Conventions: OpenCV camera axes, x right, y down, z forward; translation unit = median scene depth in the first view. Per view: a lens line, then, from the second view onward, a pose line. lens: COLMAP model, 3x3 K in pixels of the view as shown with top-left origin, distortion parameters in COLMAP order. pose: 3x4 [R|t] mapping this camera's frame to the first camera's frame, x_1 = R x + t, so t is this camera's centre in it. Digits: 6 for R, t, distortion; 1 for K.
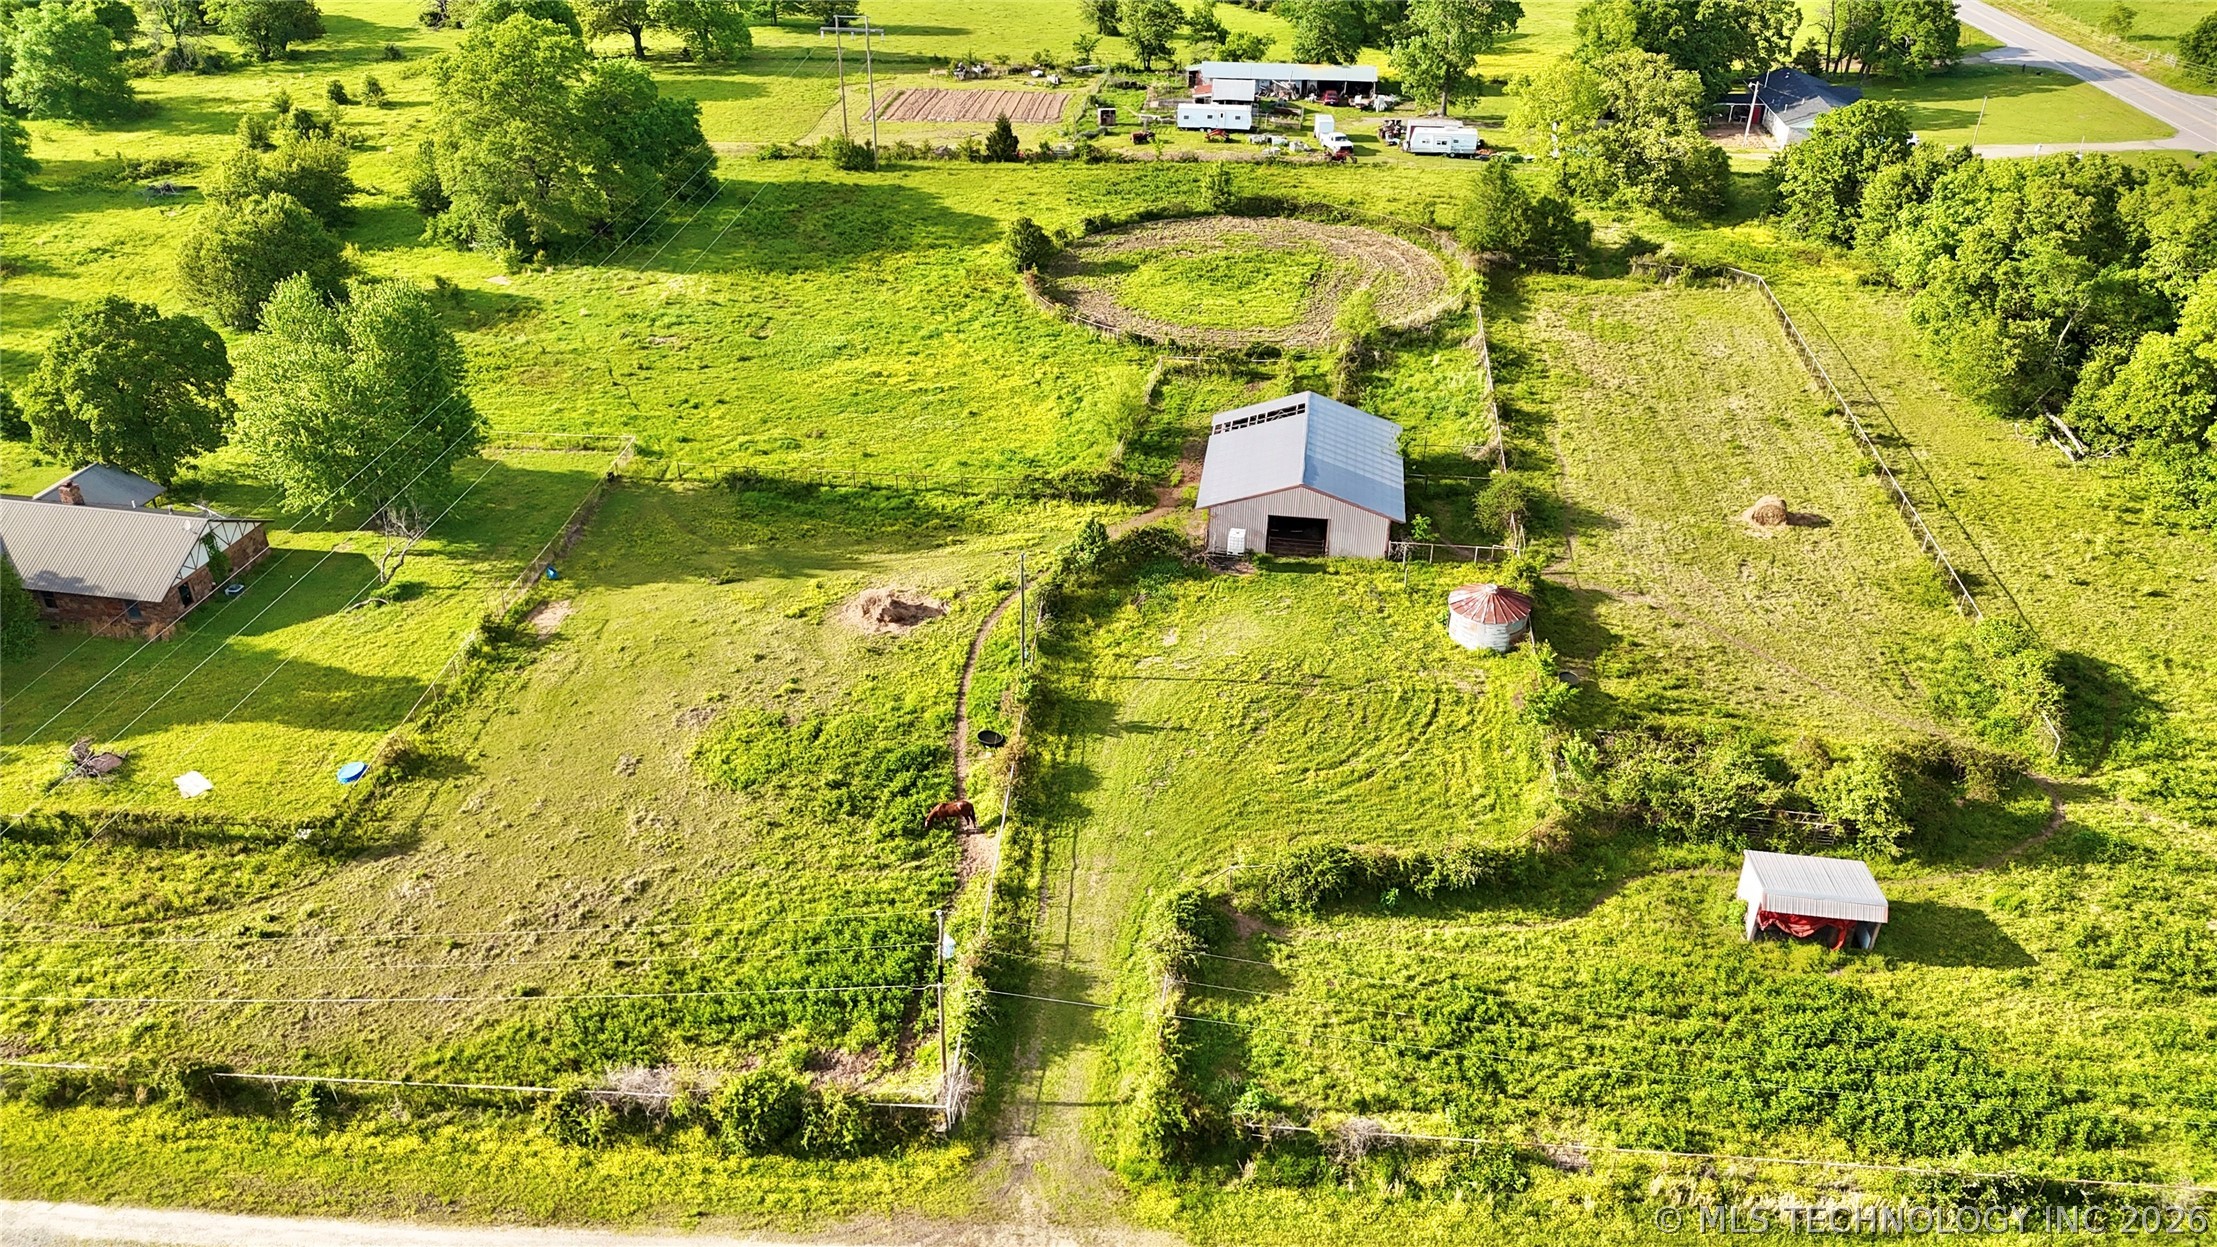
lens RADIAL K [[1632.3, 0, 1108.4], [0, 1632.3, 634.7], [0, 0, 1]] dist [0.062071, -0.059035]
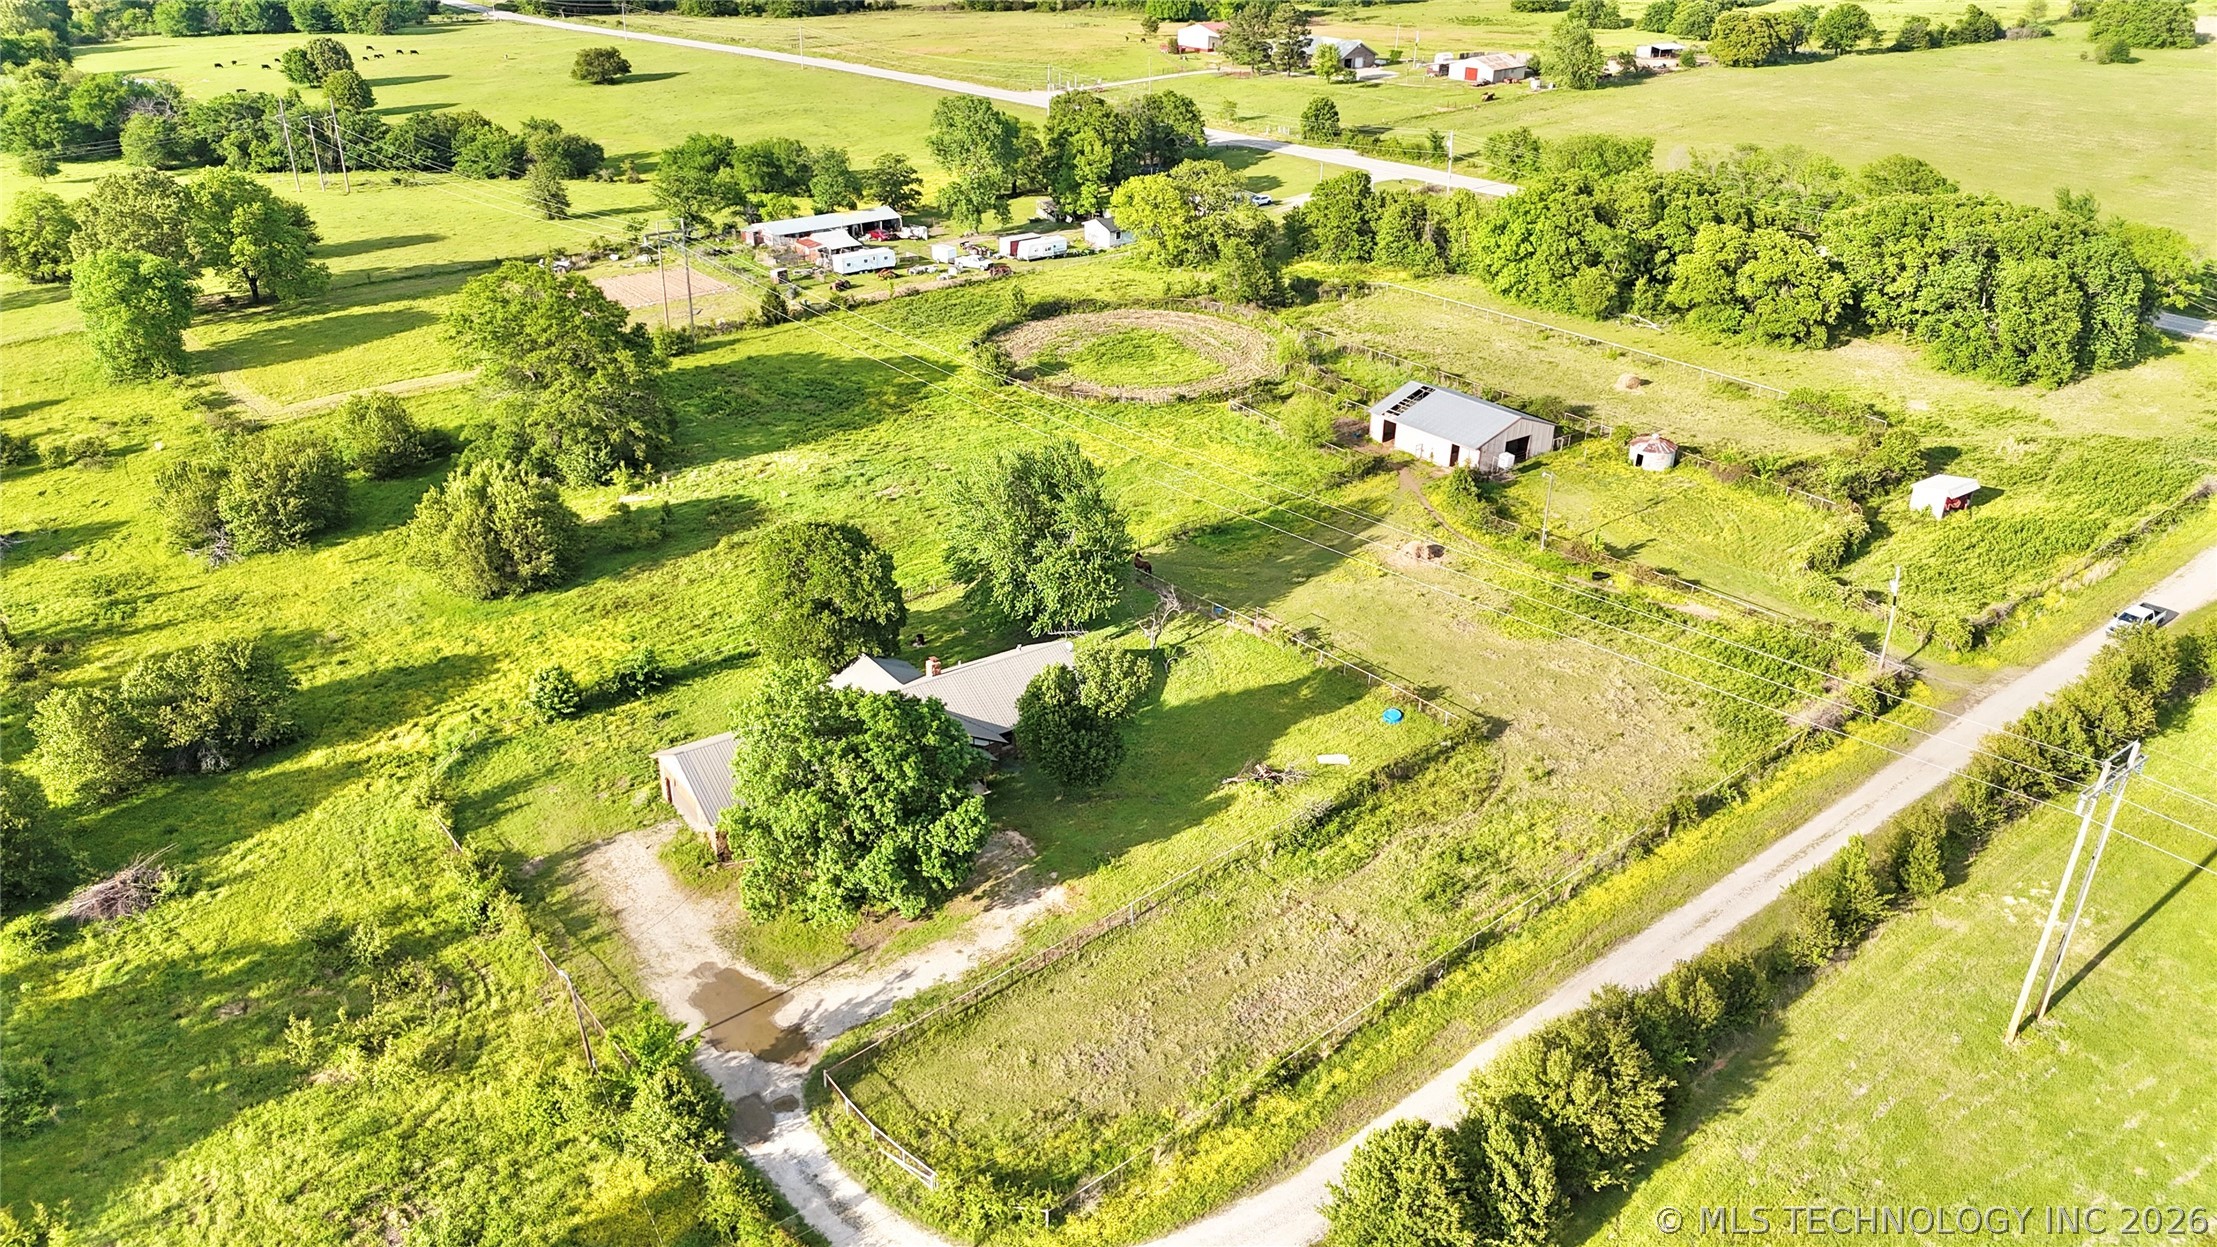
lens RADIAL K [[1632.3, 0, 1111.1], [0, 1632.3, 638.4], [0, 0, 1]] dist [0.062071, -0.059035]
pose [[0.707455, -0.311585, 0.634367, -1.073728], [0.353087, 0.933353, 0.064672, -0.114293], [-0.612239, 0.178234, 0.770322, 0.015643]]
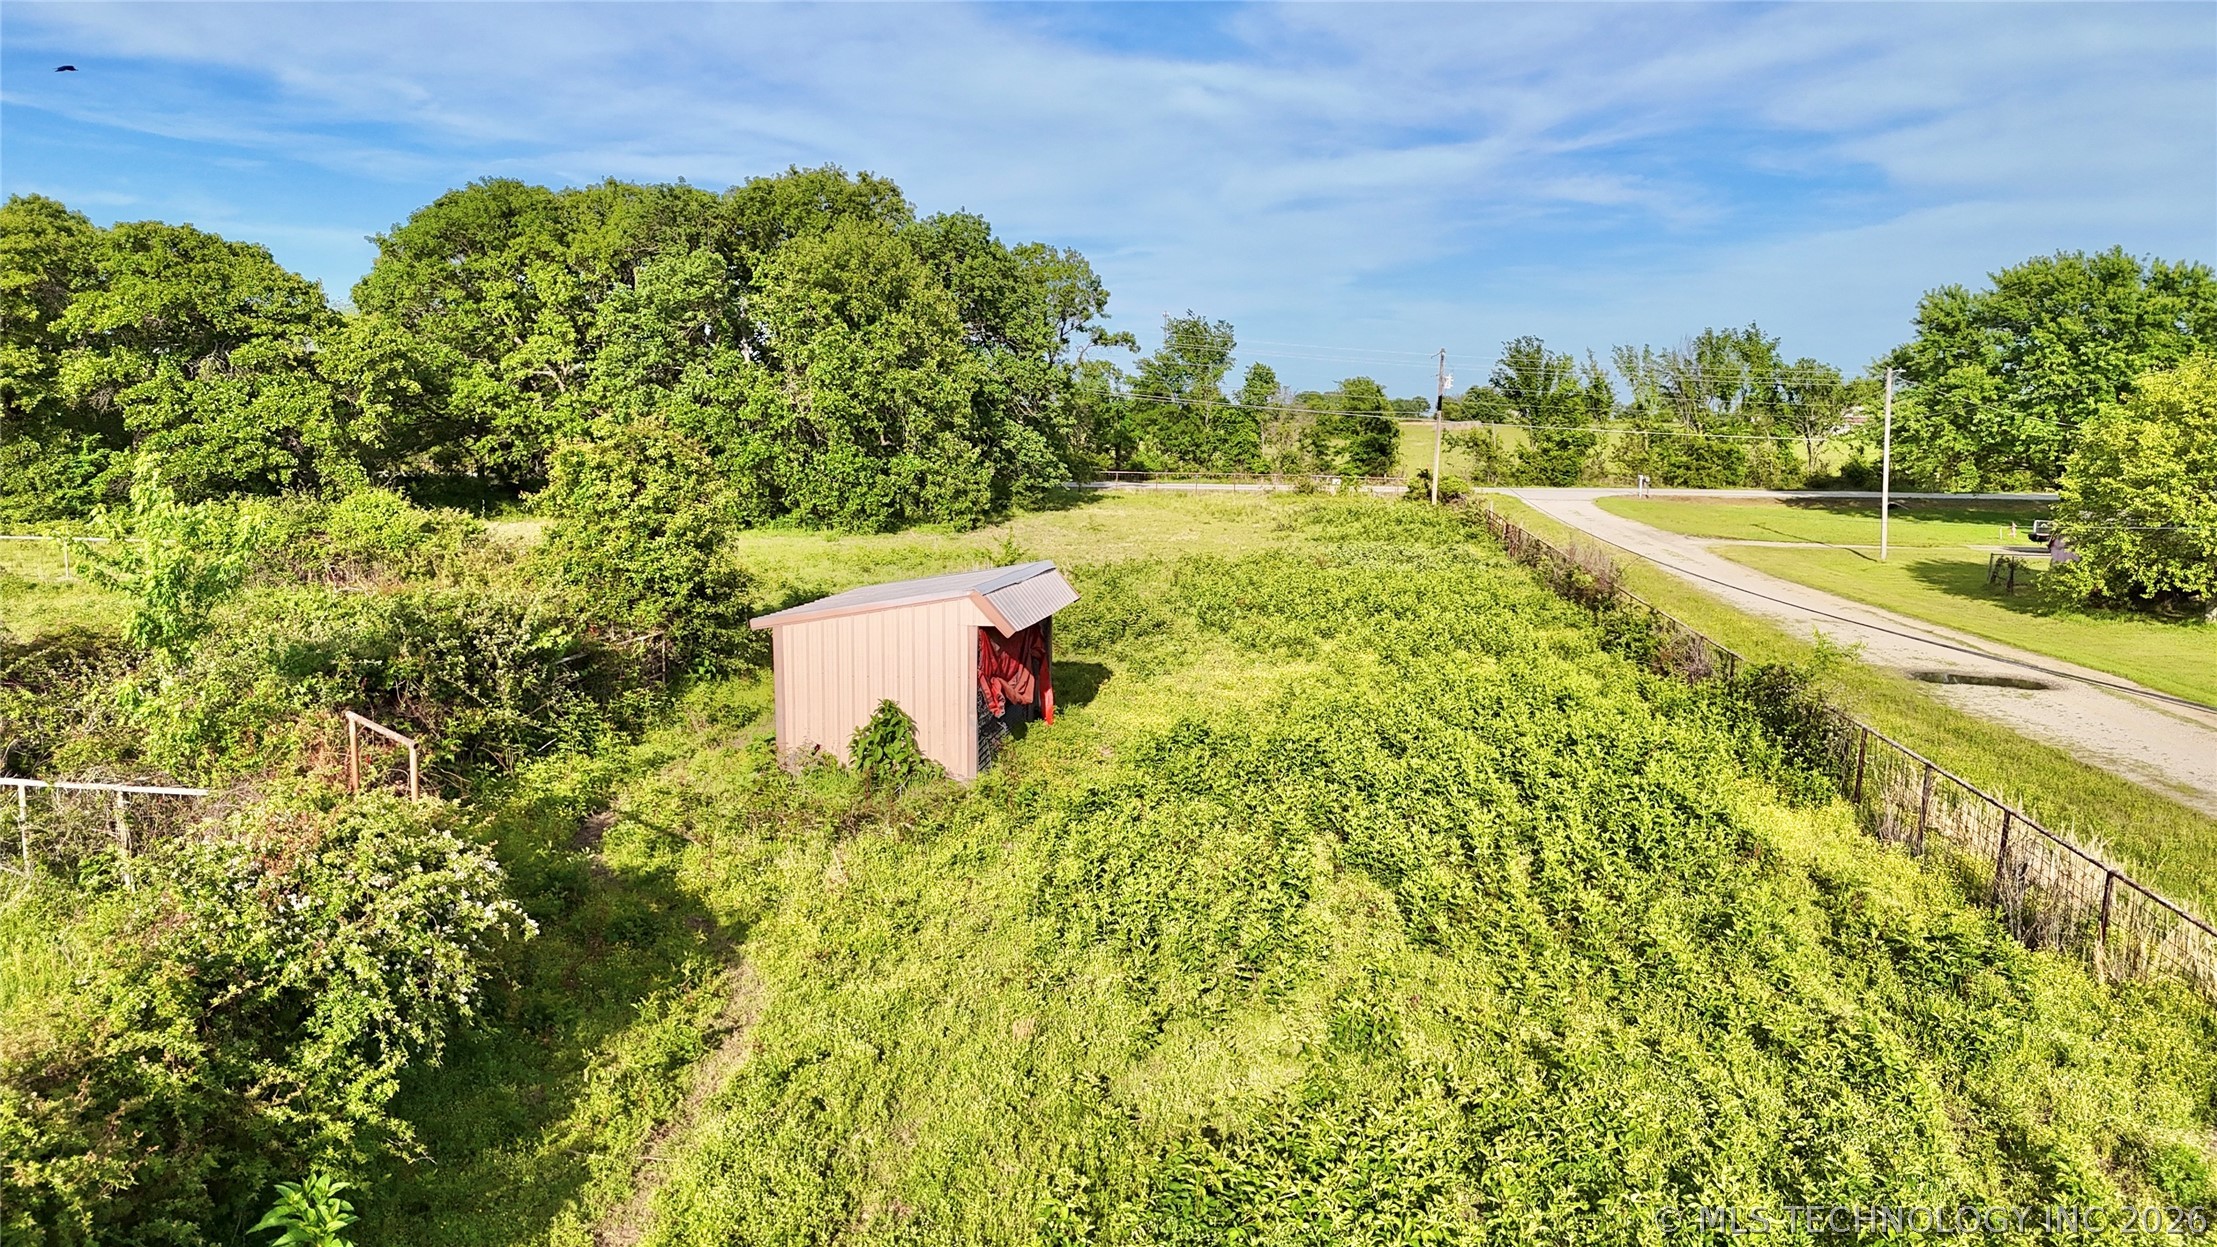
lens RADIAL K [[1632.3, 0, 1105.7], [0, 1632.3, 627.8], [0, 0, 1]] dist [0.062071, -0.059035]
pose [[0.042295, -0.135223, 0.989912, 0.043948], [0.510577, 0.854577, 0.094921, 0.085251], [-0.858791, 0.501412, 0.105186, 0.555441]]
